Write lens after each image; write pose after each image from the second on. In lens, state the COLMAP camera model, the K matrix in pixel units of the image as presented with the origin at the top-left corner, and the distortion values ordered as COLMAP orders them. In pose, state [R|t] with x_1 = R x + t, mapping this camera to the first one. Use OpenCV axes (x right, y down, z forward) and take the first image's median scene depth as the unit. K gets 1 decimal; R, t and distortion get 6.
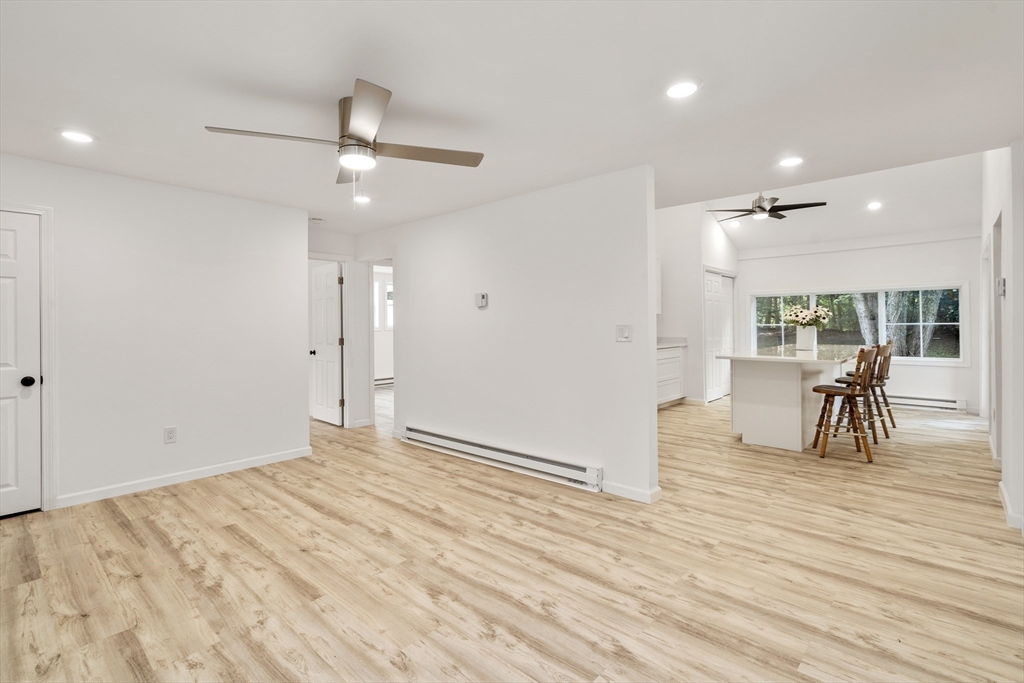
lens RADIAL K [[472.6, 0, 537.6], [0, 472.6, 332.6], [0, 0, 1]] dist [-0.000934, -0.000922]
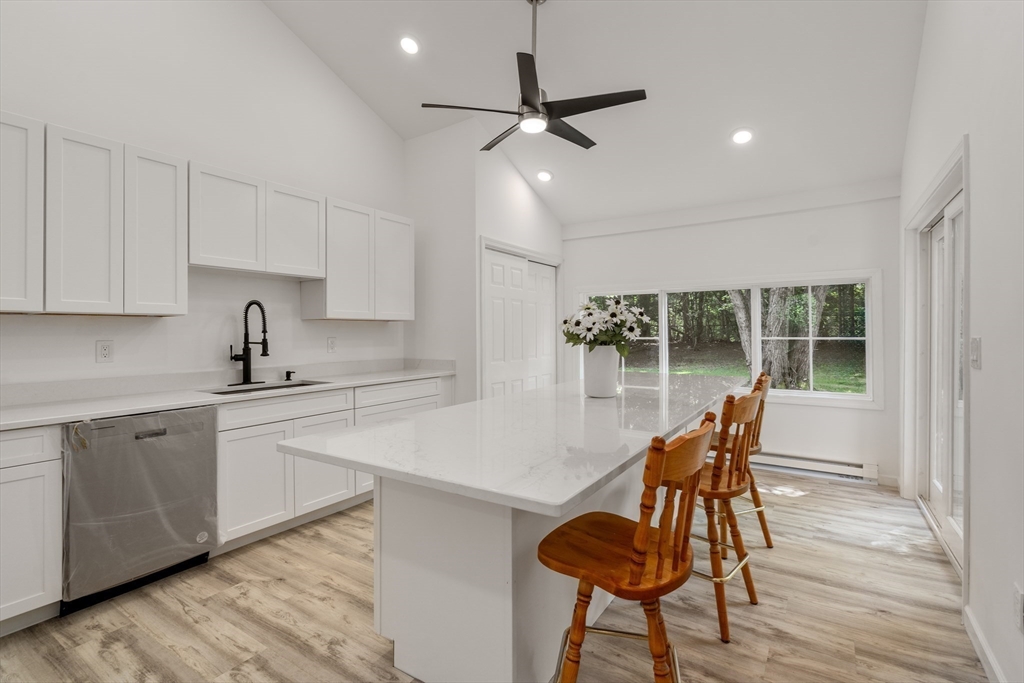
lens RADIAL K [[472.6, 0, 536.0], [0, 472.6, 344.0], [0, 0, 1]] dist [-0.000934, -0.000922]
pose [[0.984840, -0.001539, 0.173456, 0.397919], [0.000687, 0.999987, 0.004974, -0.016679], [-0.173461, -0.004779, 0.984829, 0.516530]]
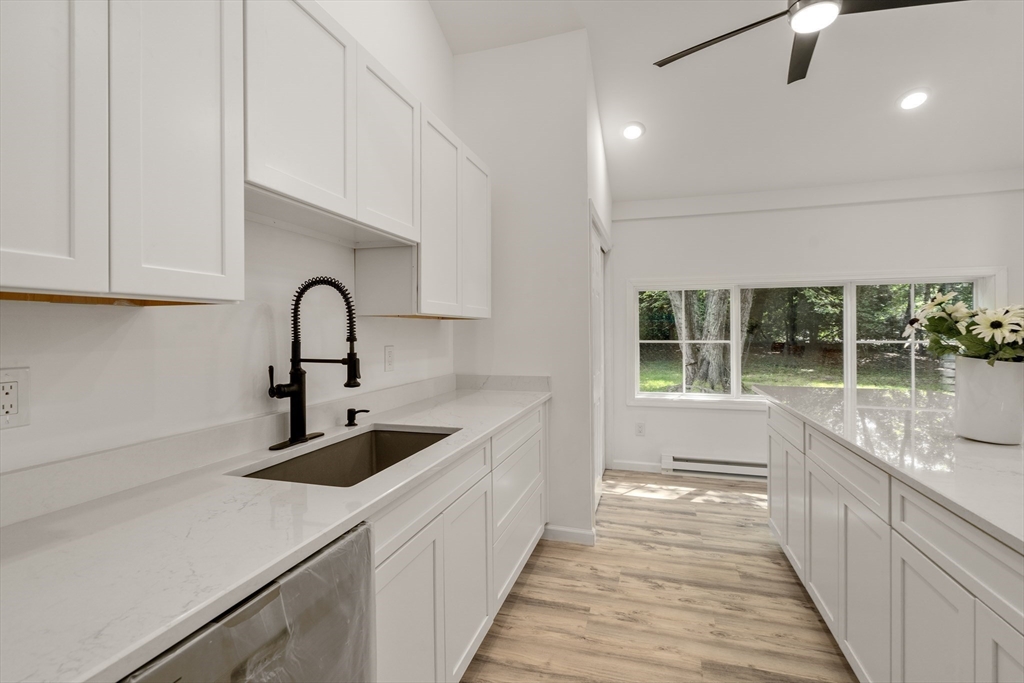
lens RADIAL K [[472.6, 0, 522.0], [0, 472.6, 340.2], [0, 0, 1]] dist [-0.000934, -0.000922]
pose [[0.901632, -0.005246, 0.432473, 0.152230], [0.006136, 0.999981, -0.000664, -0.026931], [-0.432461, 0.003252, 0.901647, 0.817105]]
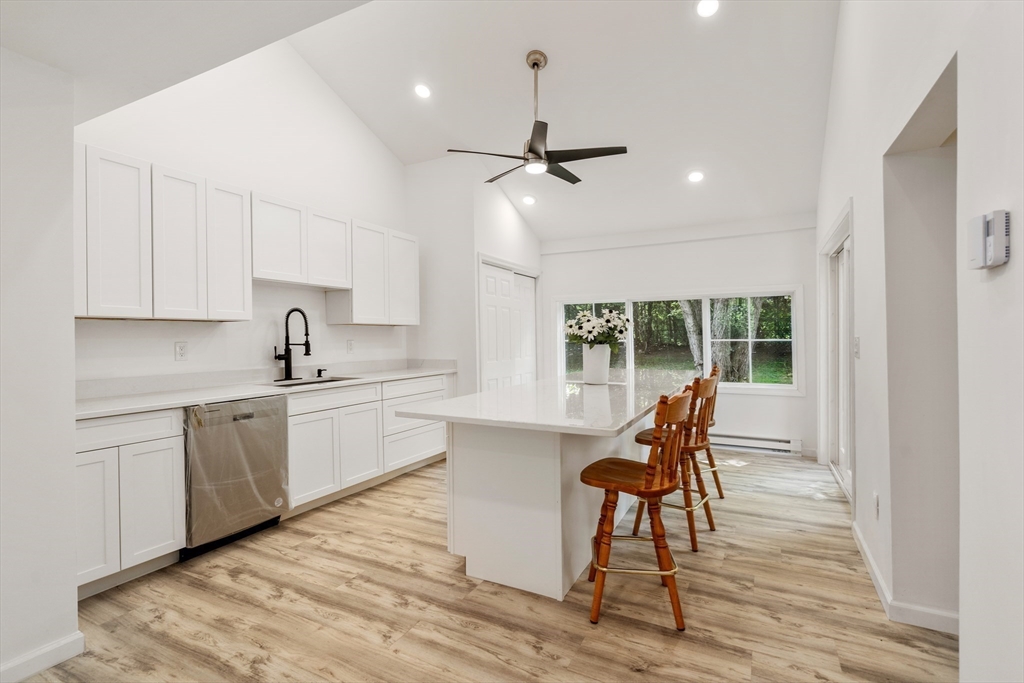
lens RADIAL K [[472.6, 0, 533.4], [0, 472.6, 344.3], [0, 0, 1]] dist [-0.000934, -0.000922]
pose [[0.963130, -0.003163, 0.269017, 0.306315], [0.004581, 0.999979, -0.004643, -0.010966], [-0.268997, 0.005704, 0.963124, 0.409061]]
